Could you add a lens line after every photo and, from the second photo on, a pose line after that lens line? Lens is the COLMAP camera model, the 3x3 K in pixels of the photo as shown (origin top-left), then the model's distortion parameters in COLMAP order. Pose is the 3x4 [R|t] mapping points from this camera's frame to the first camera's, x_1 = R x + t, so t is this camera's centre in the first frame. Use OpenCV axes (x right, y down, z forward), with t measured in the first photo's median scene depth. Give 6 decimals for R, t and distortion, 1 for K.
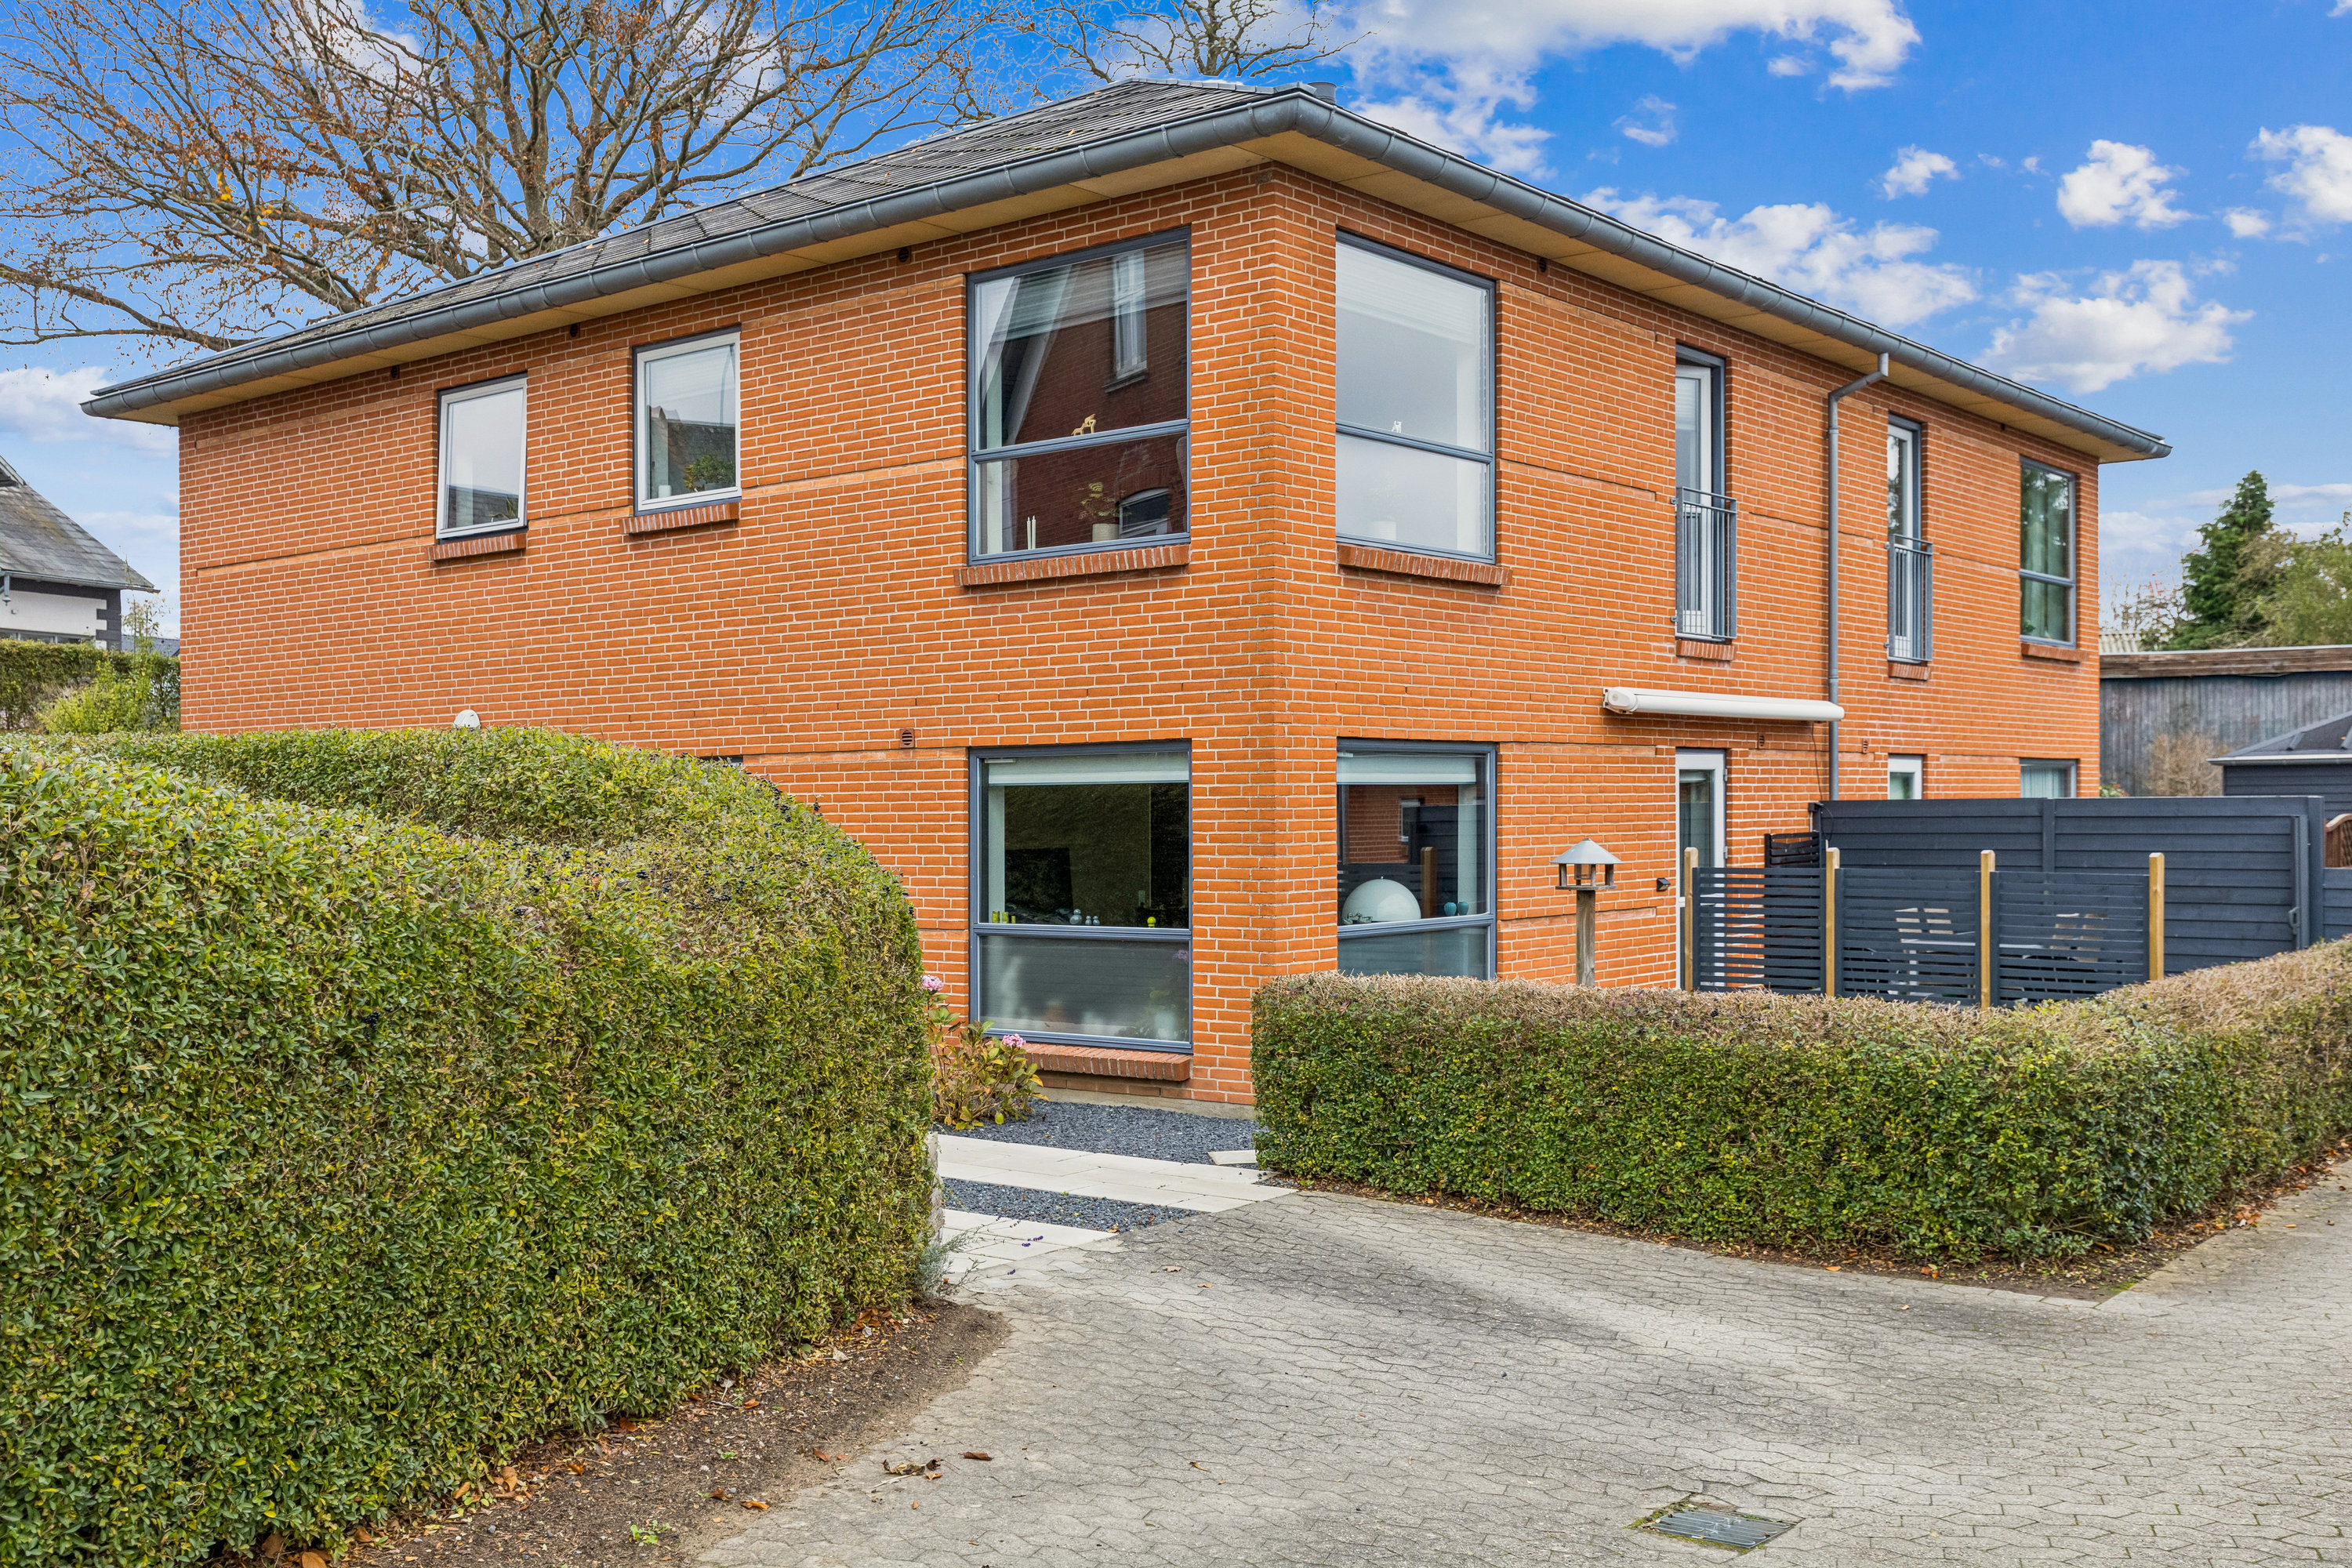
lens RADIAL K [[2305.2, 0, 1176.0], [0, 2305.2, 784.0], [0, 0, 1]] dist [-0.003598, -0.003126]
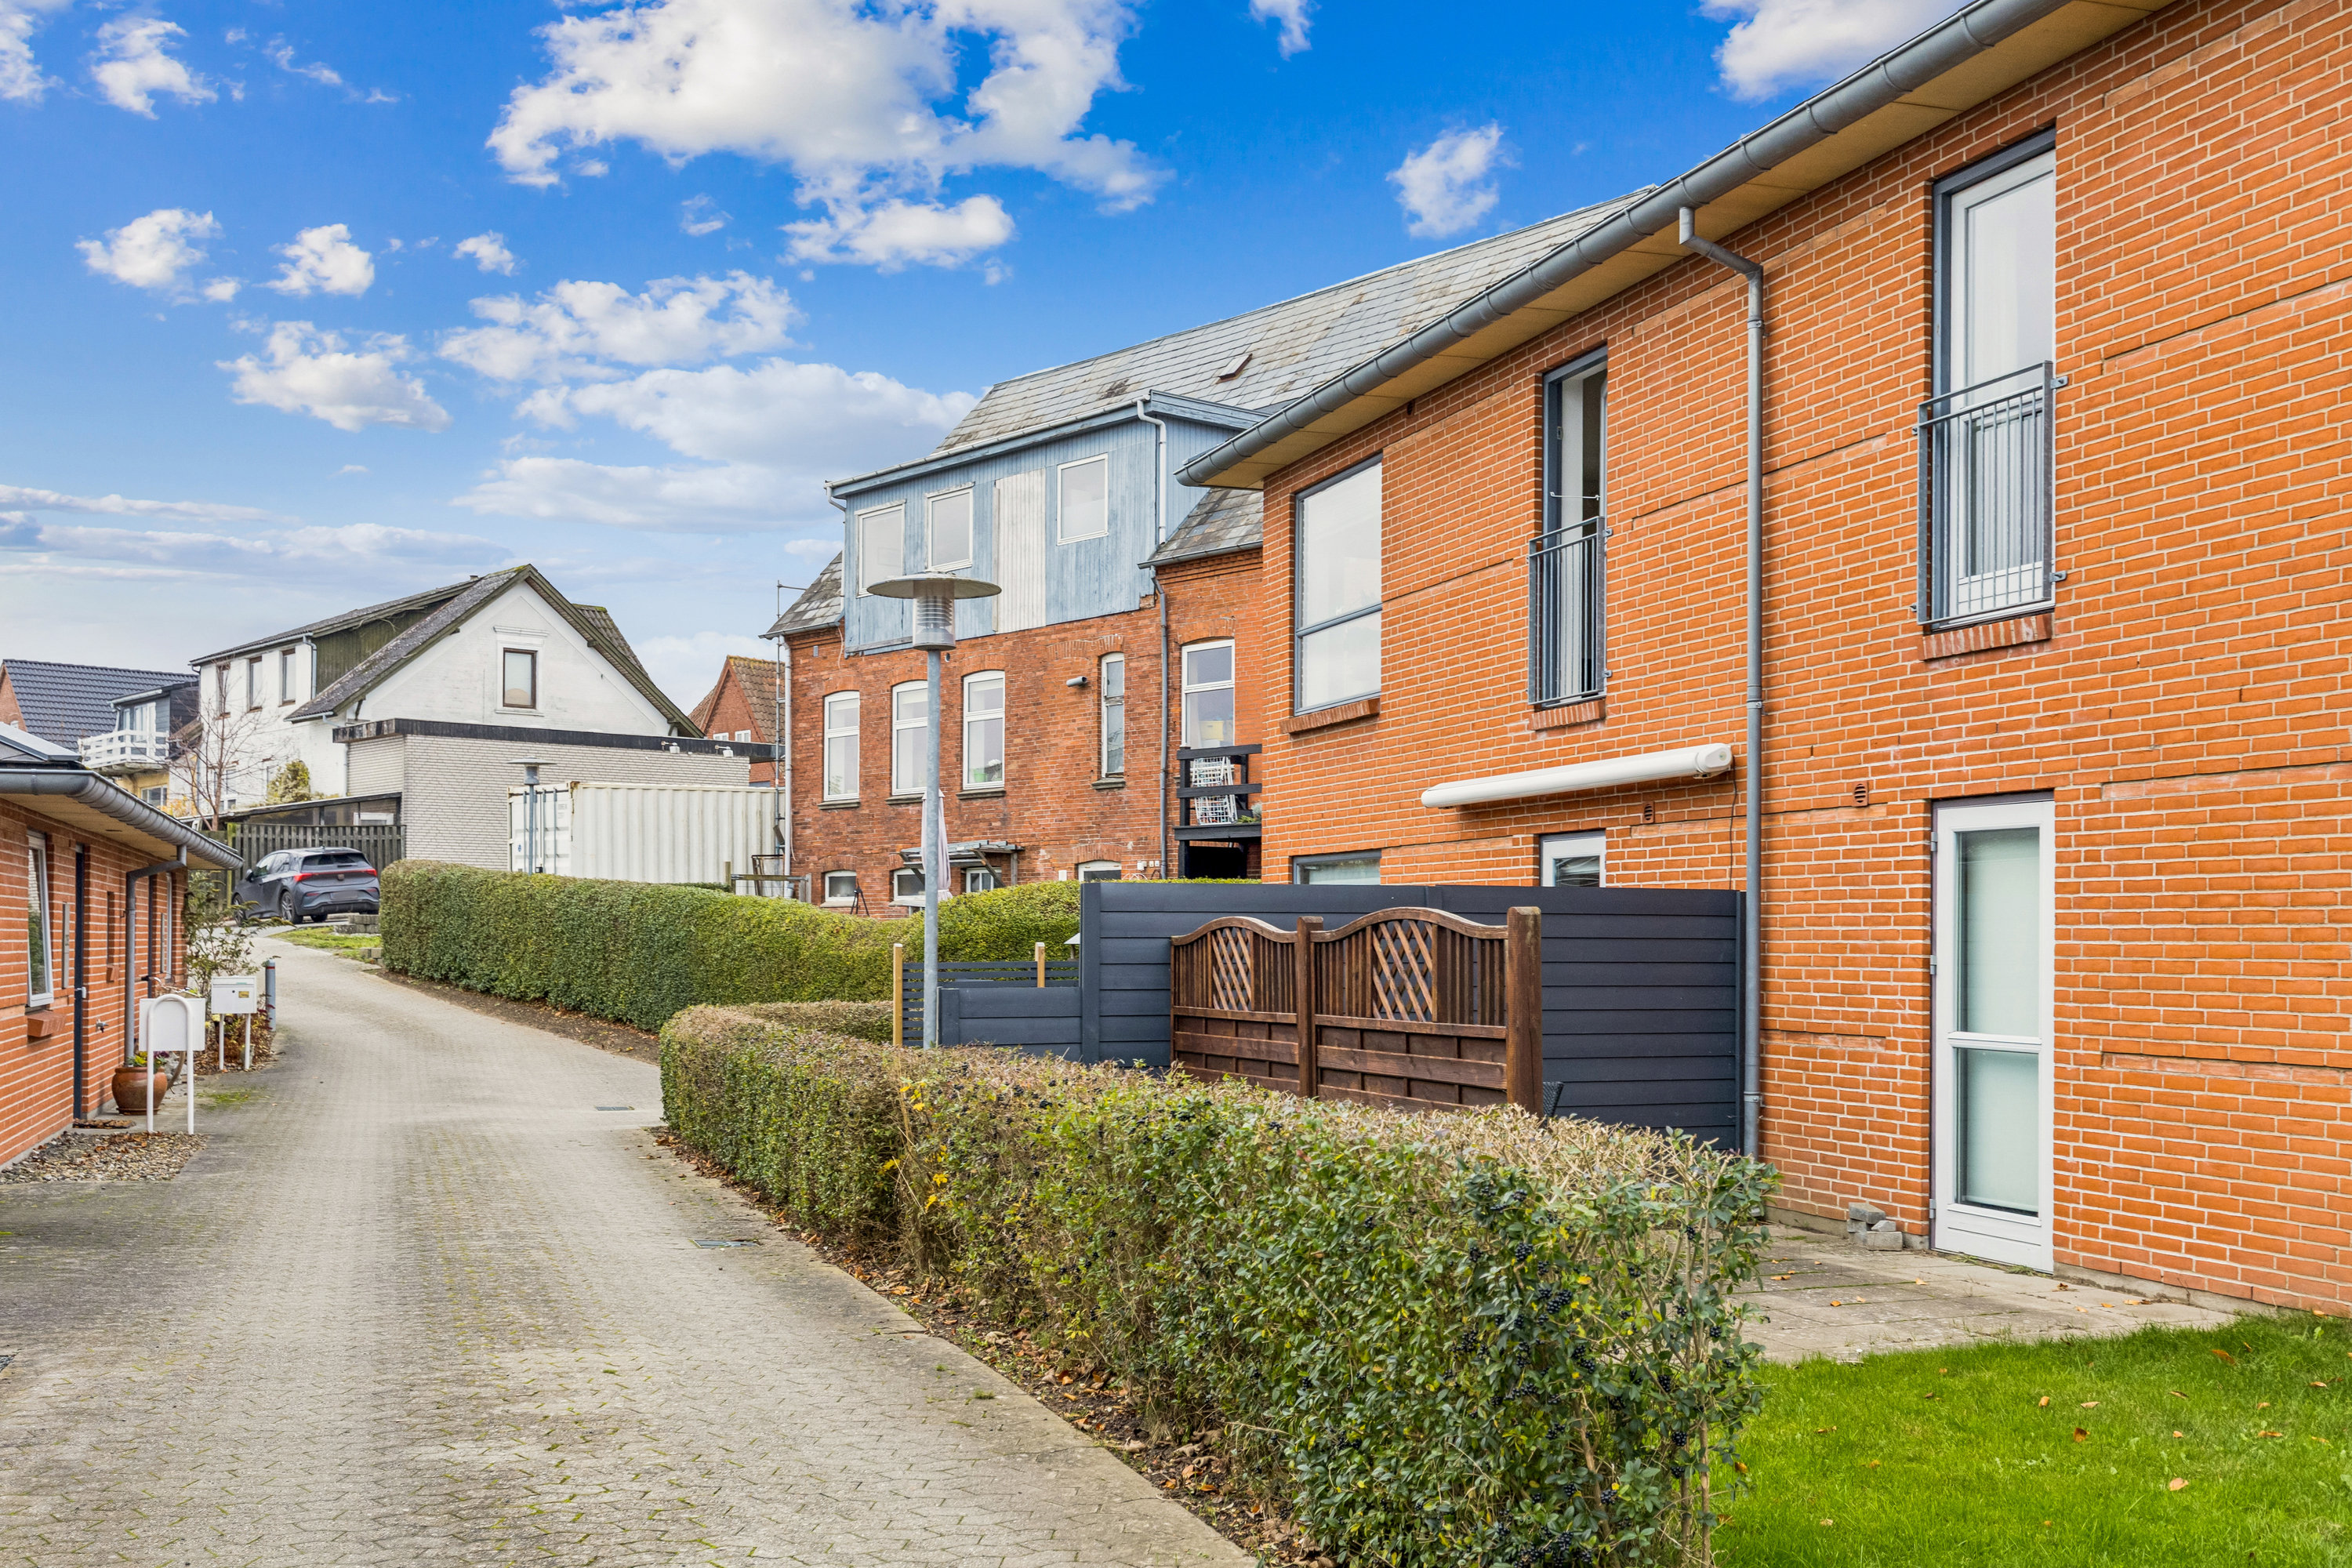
lens RADIAL K [[2305.2, 0, 1176.0], [0, 2305.2, 784.0], [0, 0, 1]] dist [-0.003598, -0.003126]
pose [[-0.545873, -0.044524, -0.836684, 0.999278], [0.013050, 0.998014, -0.061624, 0.016704], [0.837766, -0.044557, -0.544208, 1.322666]]
